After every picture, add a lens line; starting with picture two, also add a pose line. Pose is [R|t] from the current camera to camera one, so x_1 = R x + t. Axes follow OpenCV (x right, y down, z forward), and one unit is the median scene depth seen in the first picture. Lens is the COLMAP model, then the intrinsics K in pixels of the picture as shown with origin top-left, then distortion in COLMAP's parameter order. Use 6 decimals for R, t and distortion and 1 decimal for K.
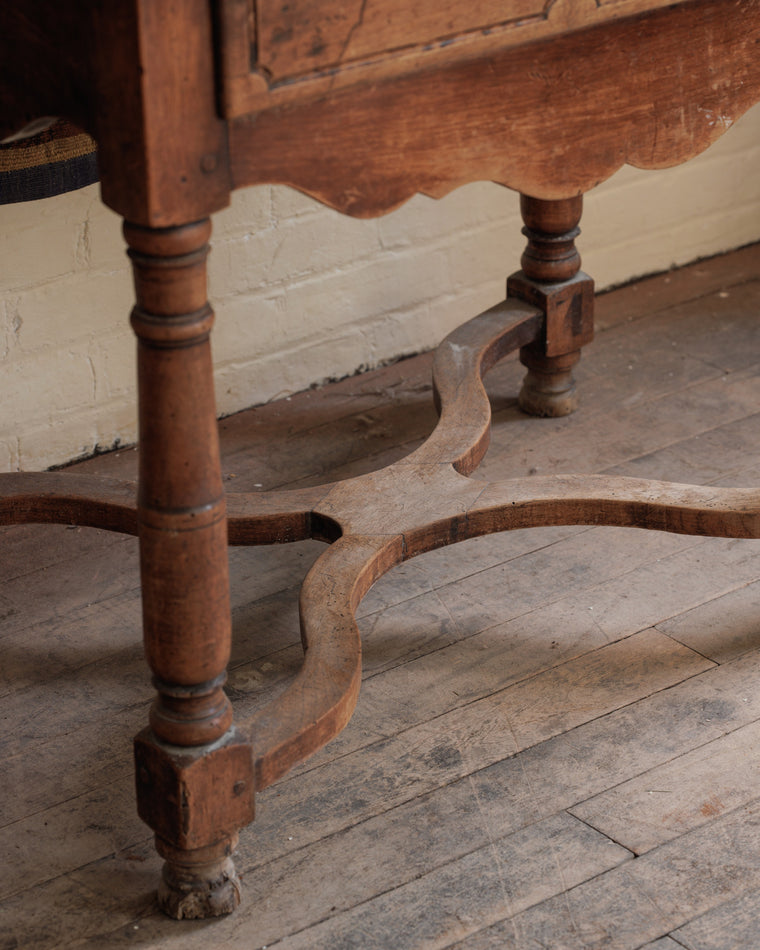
lens RADIAL K [[2858.3, 0, 380.7], [0, 2858.3, 348.9], [0, 0, 1]] dist [0.005871, 0.180700]
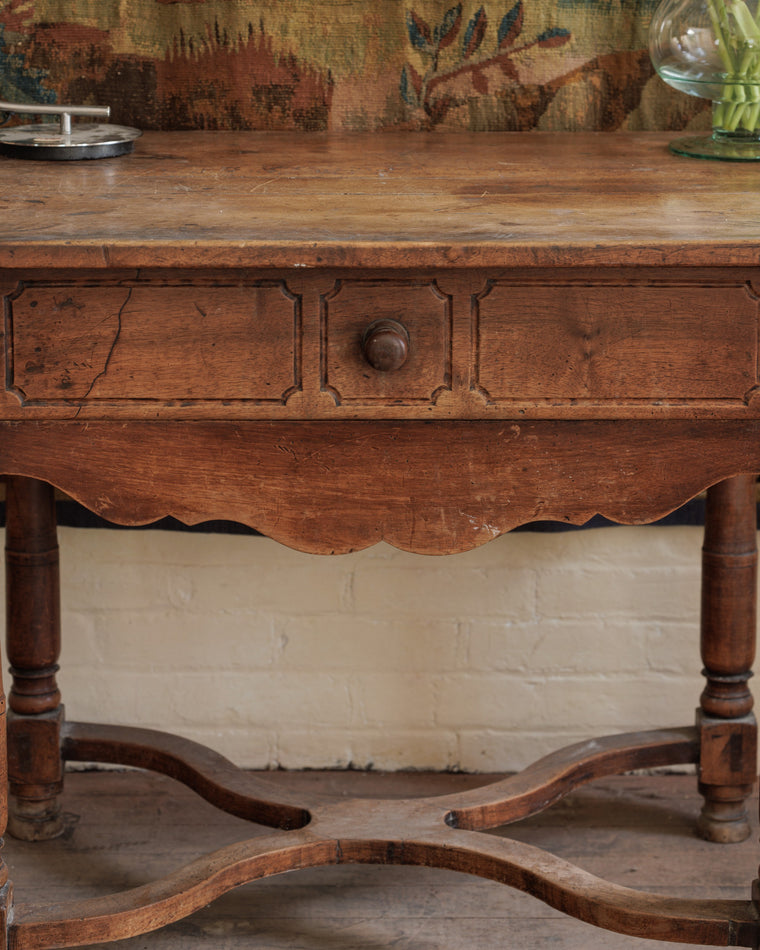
lens RADIAL K [[2857.8, 0, 380.0], [0, 2857.8, 238.8], [0, 0, 1]] dist [-0.030300, 0.183508]
pose [[0.788075, 0.122026, -0.603364, 0.803515], [-0.255972, 0.956358, -0.140917, -0.014689], [0.559836, 0.265497, 0.784917, -0.012748]]
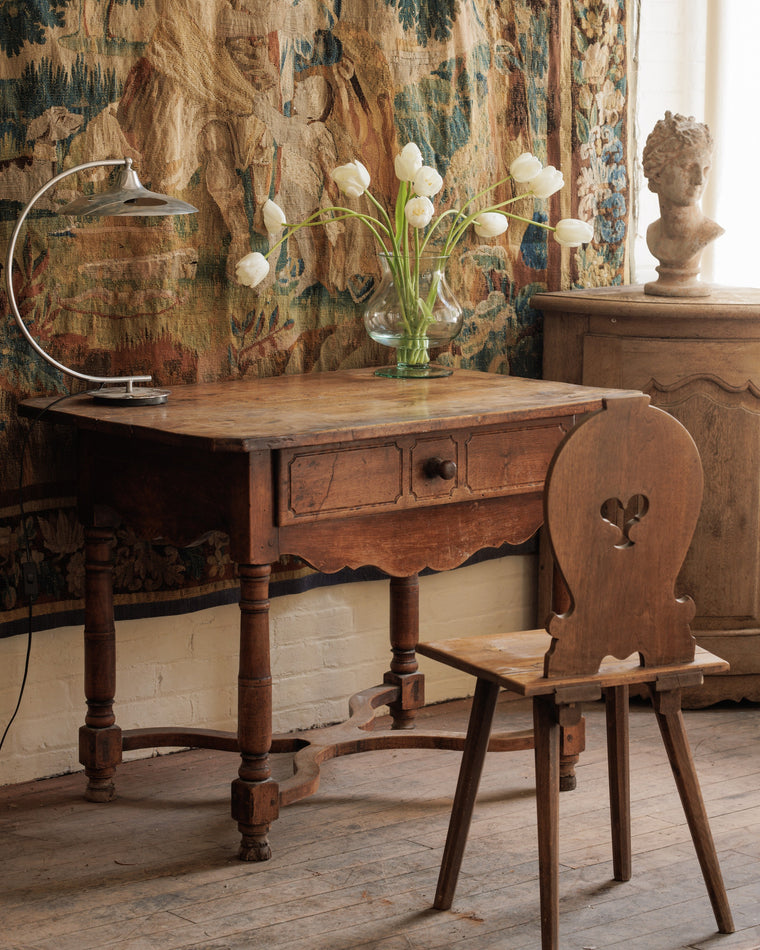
lens RADIAL K [[2857.8, 0, 380.0], [0, 2857.8, 238.8], [0, 0, 1]] dist [-0.030300, 0.183508]
pose [[0.999414, 0.016166, 0.030169, -0.037457], [-0.005272, 0.943619, -0.330991, 0.495800], [-0.033819, 0.330638, 0.943151, -1.481160]]
